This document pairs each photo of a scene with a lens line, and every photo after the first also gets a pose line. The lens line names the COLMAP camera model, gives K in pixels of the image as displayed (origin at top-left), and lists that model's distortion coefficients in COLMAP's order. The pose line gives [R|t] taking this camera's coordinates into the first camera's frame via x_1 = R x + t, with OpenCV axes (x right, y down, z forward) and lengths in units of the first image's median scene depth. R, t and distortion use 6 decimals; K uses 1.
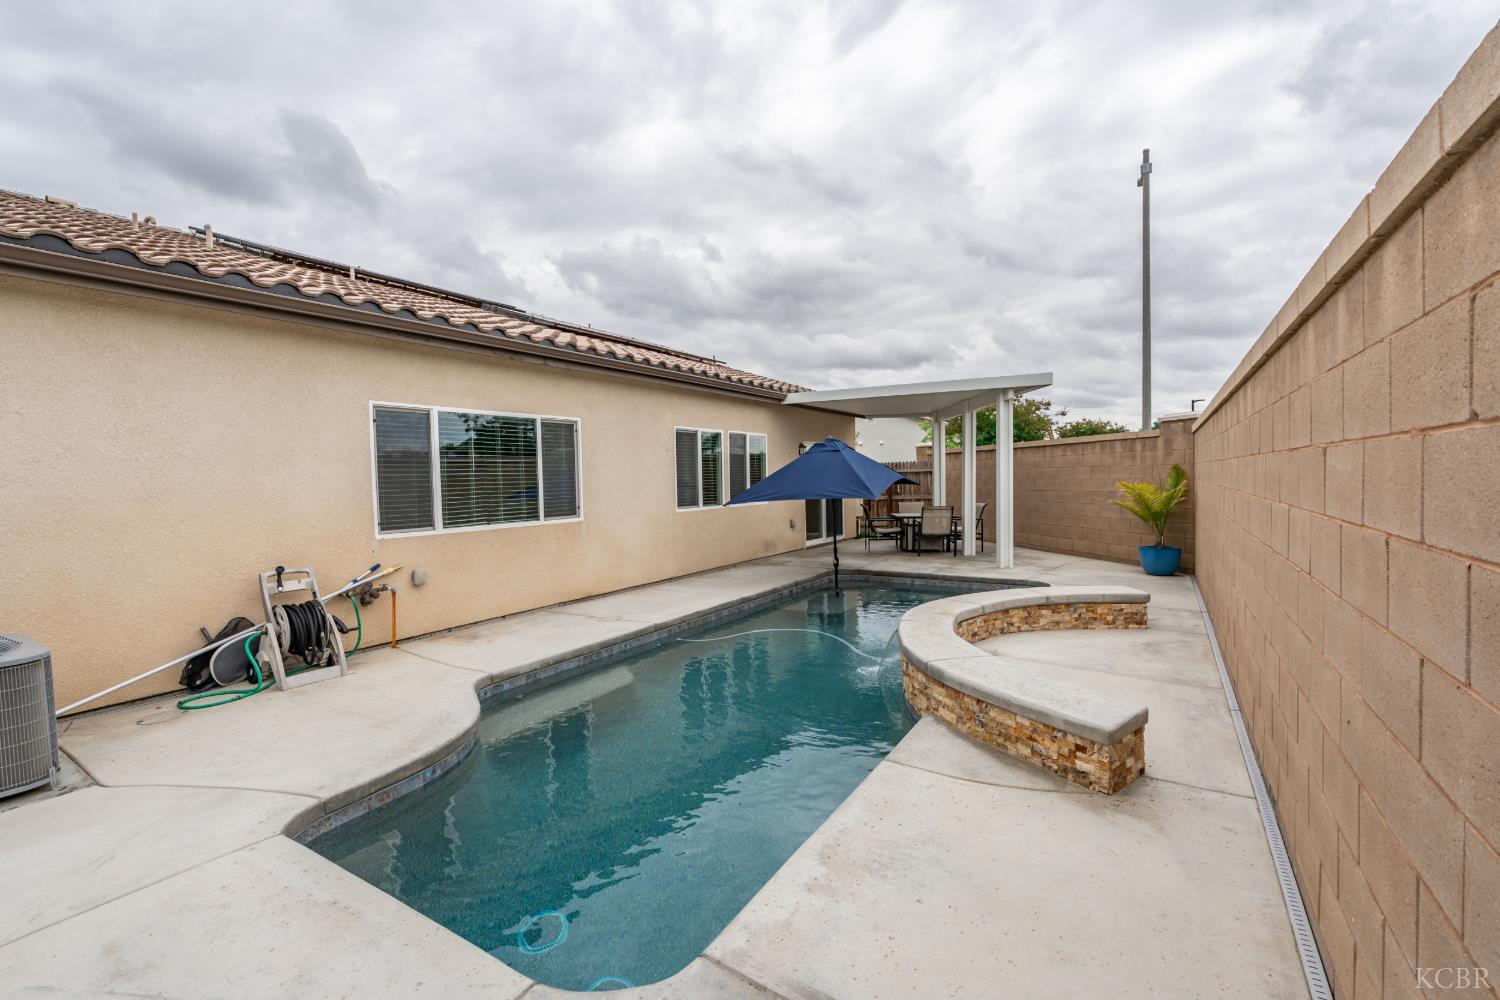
lens RADIAL K [[671.5, 0, 763.1], [0, 671.5, 500.8], [0, 0, 1]] dist [-0.005929, -0.000064]
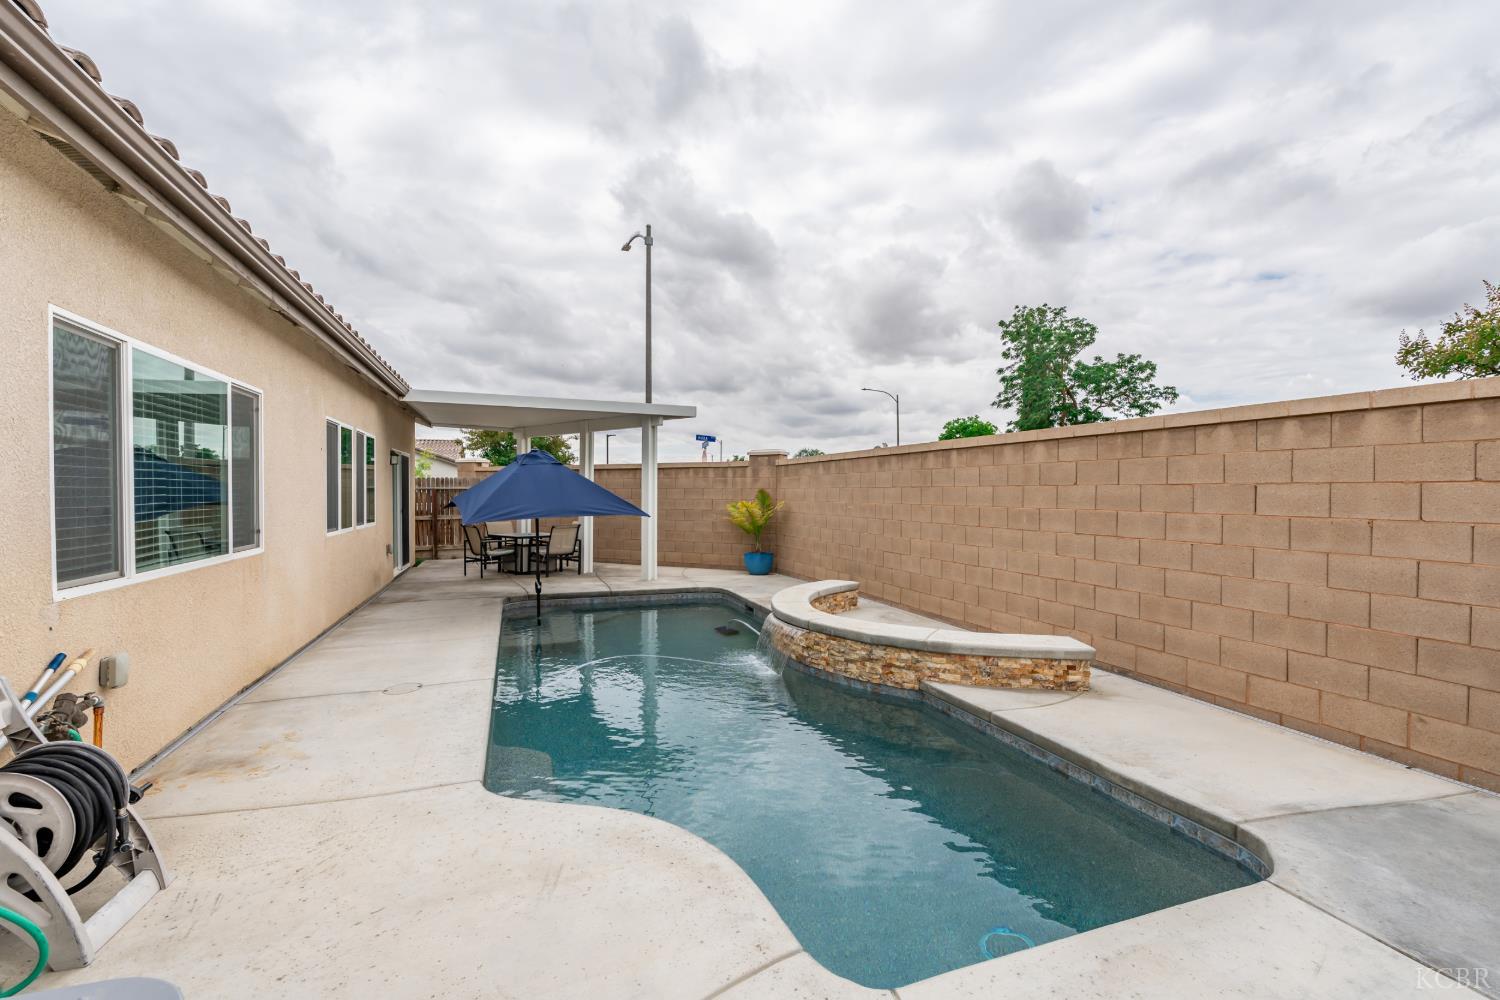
lens RADIAL K [[671.5, 0, 763.1], [0, 671.5, 500.8], [0, 0, 1]] dist [-0.005929, -0.000064]
pose [[0.606976, 0.013328, 0.794609, -0.419882], [0.012905, 0.999562, -0.026624, 0.003819], [-0.794616, 0.026414, 0.606538, 0.209878]]
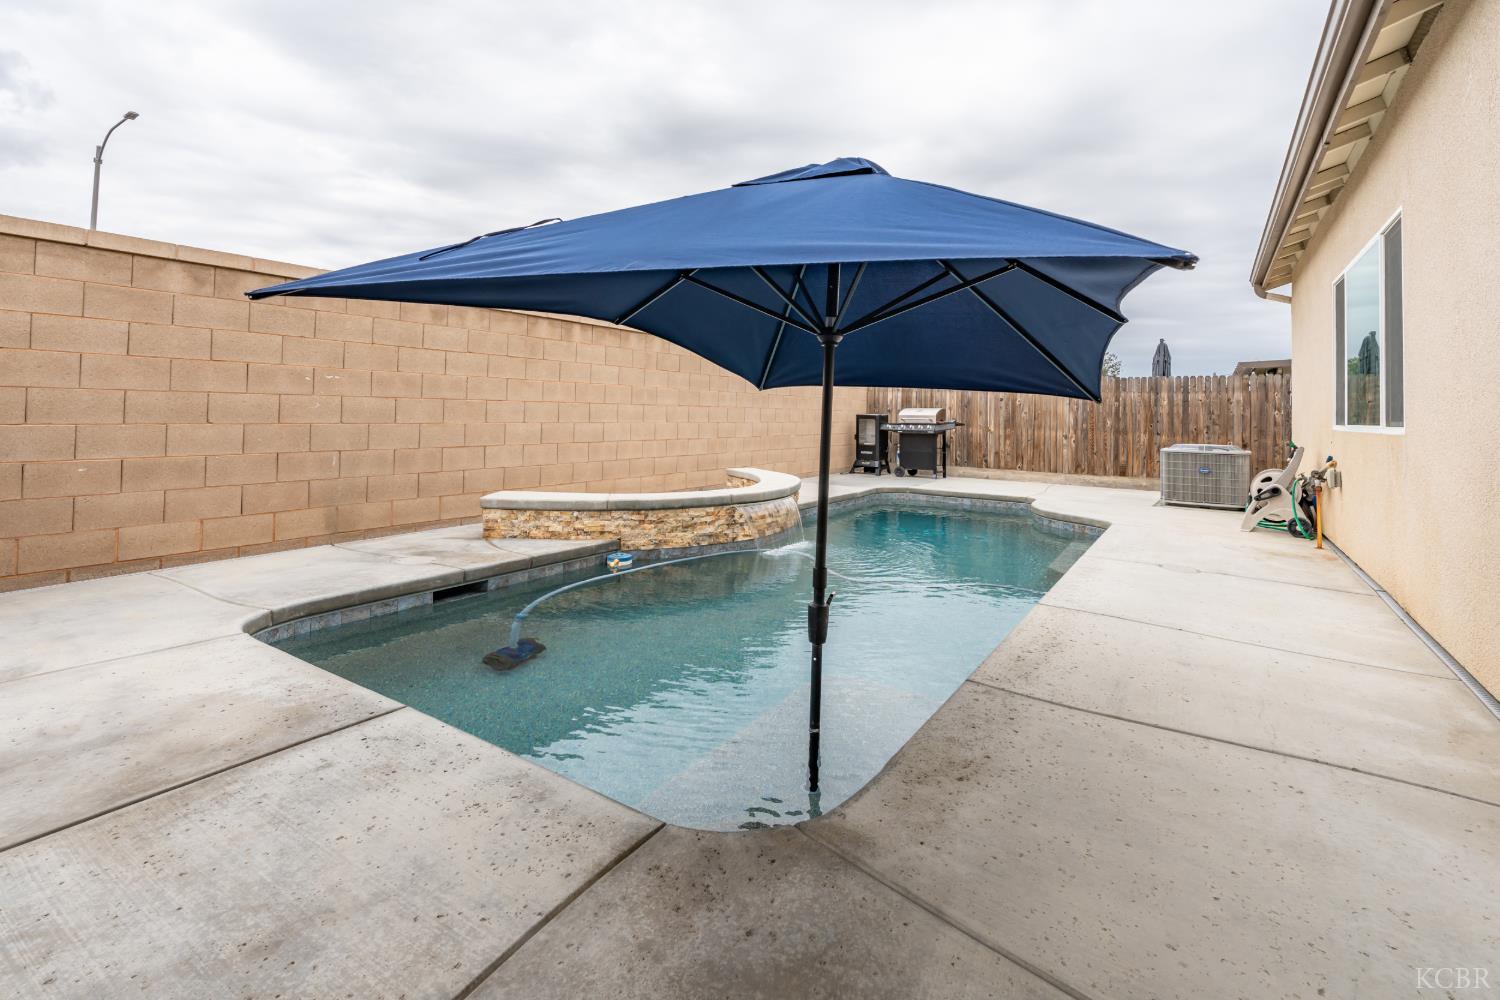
lens RADIAL K [[710.8, 0, 753.6], [0, 710.8, 386.5], [0, 0, 1]] dist [0.000632, 0.000309]
pose [[-0.999944, 0.002814, 0.010182, 0.128439], [0.002835, 0.999994, 0.001997, -0.005450], [-0.010176, 0.002026, -0.999946, 1.282353]]
